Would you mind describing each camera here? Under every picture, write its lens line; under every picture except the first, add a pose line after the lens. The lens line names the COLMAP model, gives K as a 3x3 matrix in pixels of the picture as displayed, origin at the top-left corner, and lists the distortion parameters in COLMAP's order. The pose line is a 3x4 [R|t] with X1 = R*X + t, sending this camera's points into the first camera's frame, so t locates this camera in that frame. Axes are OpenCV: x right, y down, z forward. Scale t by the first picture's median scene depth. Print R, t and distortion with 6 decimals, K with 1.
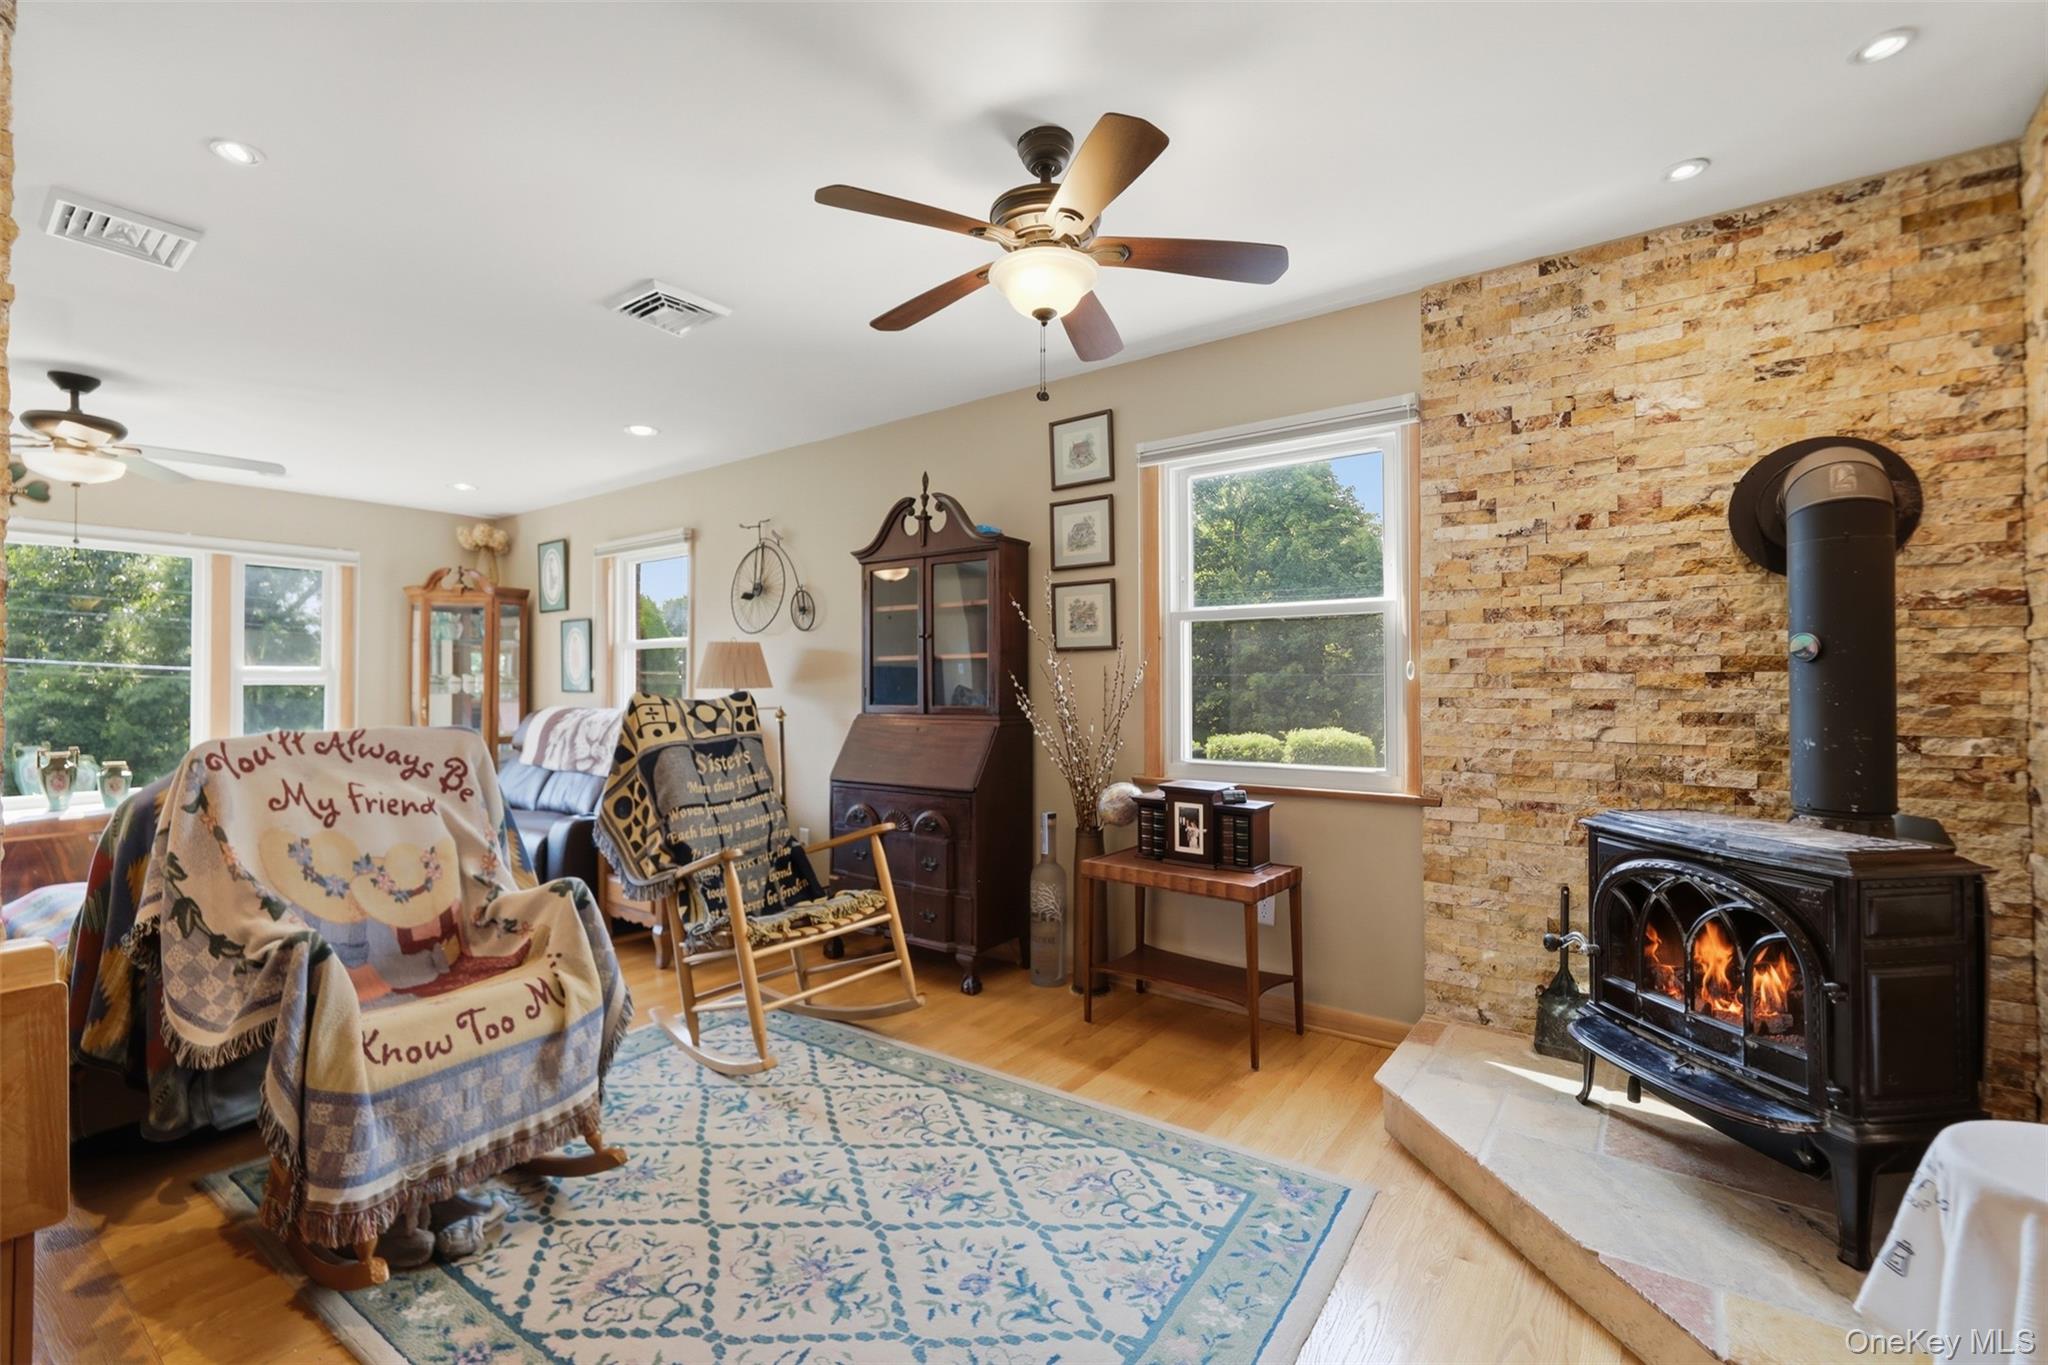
lens RADIAL K [[877.6, 0, 1011.1], [0, 877.6, 689.5], [0, 0, 1]] dist [0.001259, 0.000776]
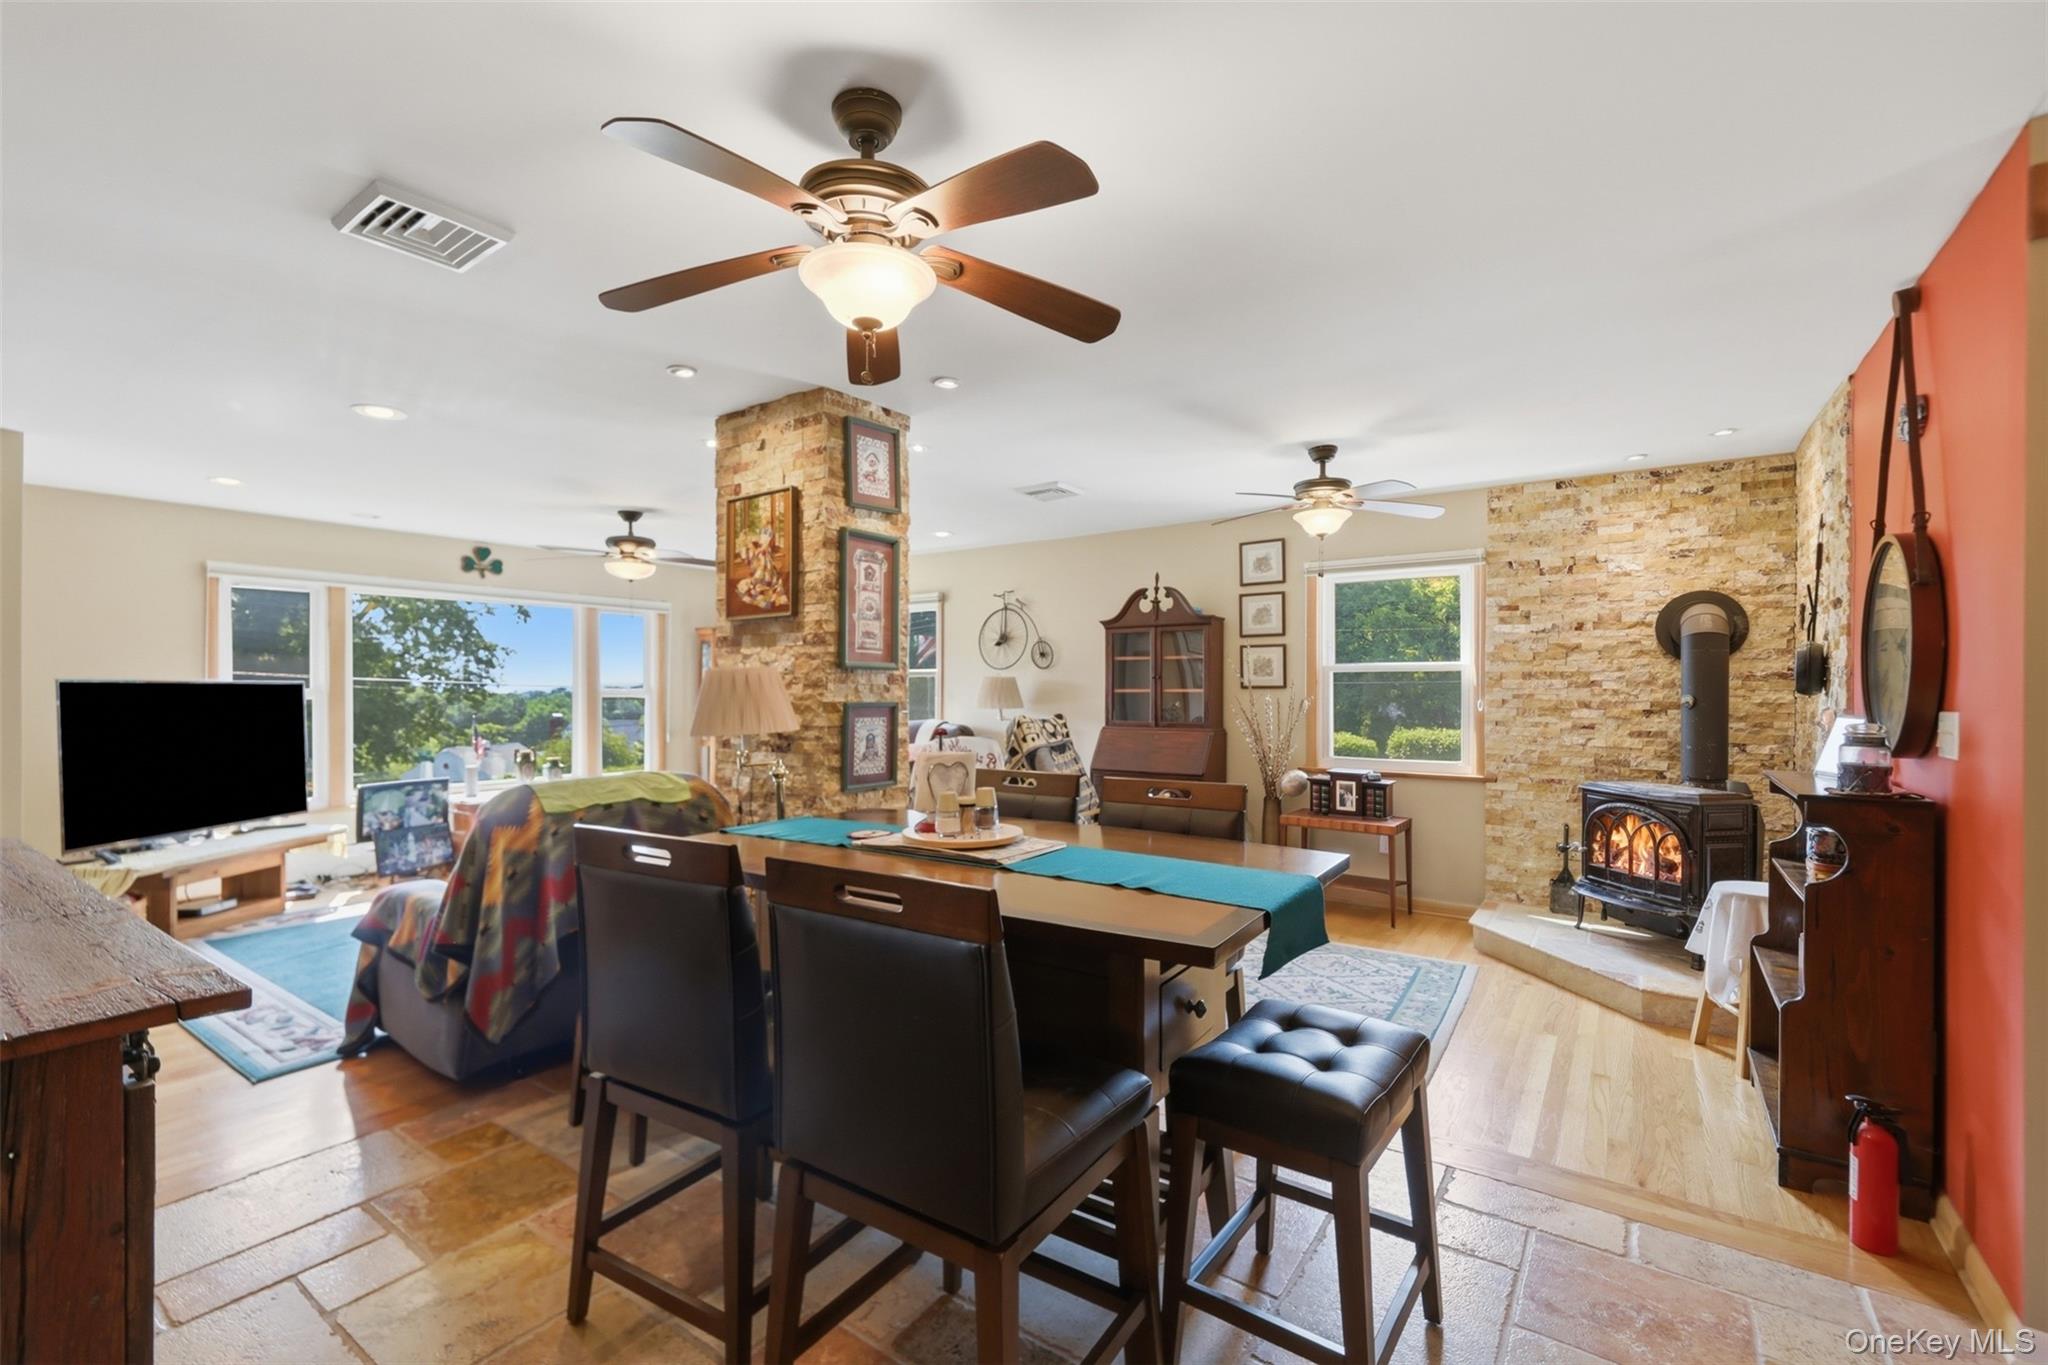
lens RADIAL K [[842.1, 0, 1019.1], [0, 842.1, 705.4], [0, 0, 1]] dist [0.000446, -0.000199]
pose [[0.999783, 0.003122, 0.020576, -0.557142], [-0.003430, 0.999882, 0.014974, -0.048385], [-0.020527, -0.015041, 0.999676, -0.742458]]
